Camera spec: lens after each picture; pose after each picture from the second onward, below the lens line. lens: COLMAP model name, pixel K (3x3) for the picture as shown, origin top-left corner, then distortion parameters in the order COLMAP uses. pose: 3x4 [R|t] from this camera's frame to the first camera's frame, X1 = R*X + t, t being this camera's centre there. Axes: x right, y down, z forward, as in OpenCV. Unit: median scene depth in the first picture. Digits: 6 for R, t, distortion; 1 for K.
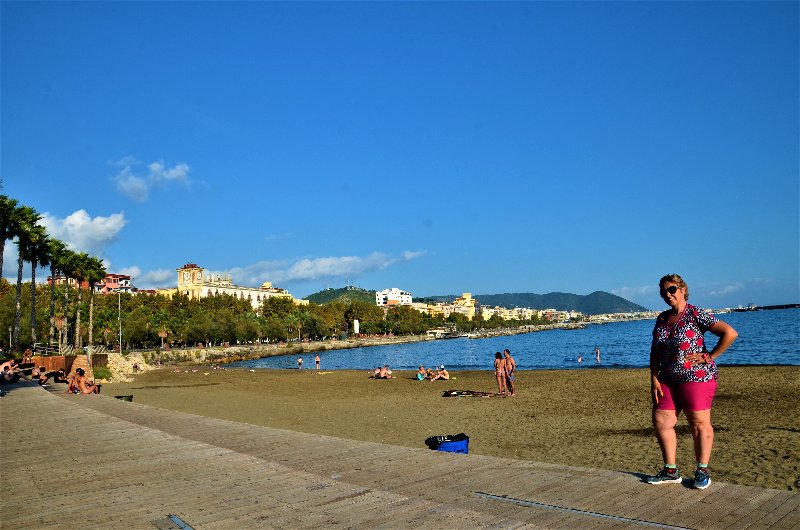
lens RADIAL K [[618.8, 0, 400.0], [0, 618.8, 265.0], [0, 0, 1]] dist [-0.085688, 0.000444]
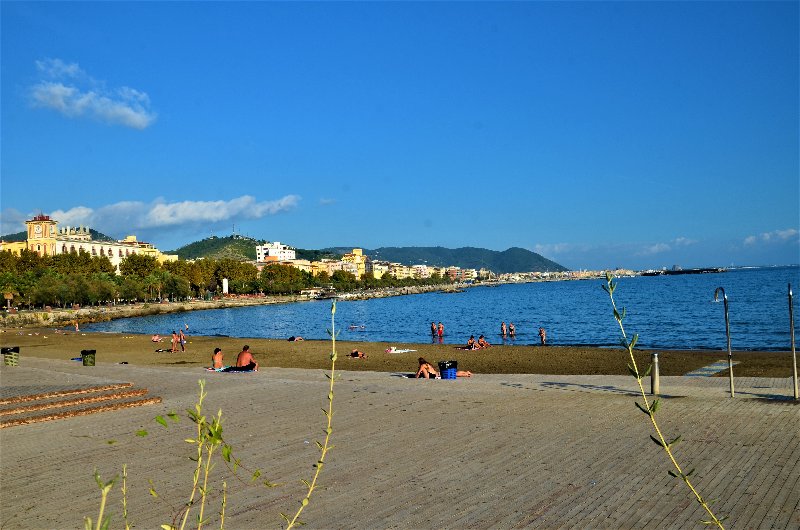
lens RADIAL K [[740.6, 0, 400.0], [0, 740.6, 265.0], [0, 0, 1]] dist [-0.147408, 0.329579]
pose [[0.992577, 0.020430, 0.119889, 0.058625], [-0.030026, 0.996439, 0.078792, -0.028532], [-0.117852, -0.081807, 0.989656, -0.145658]]
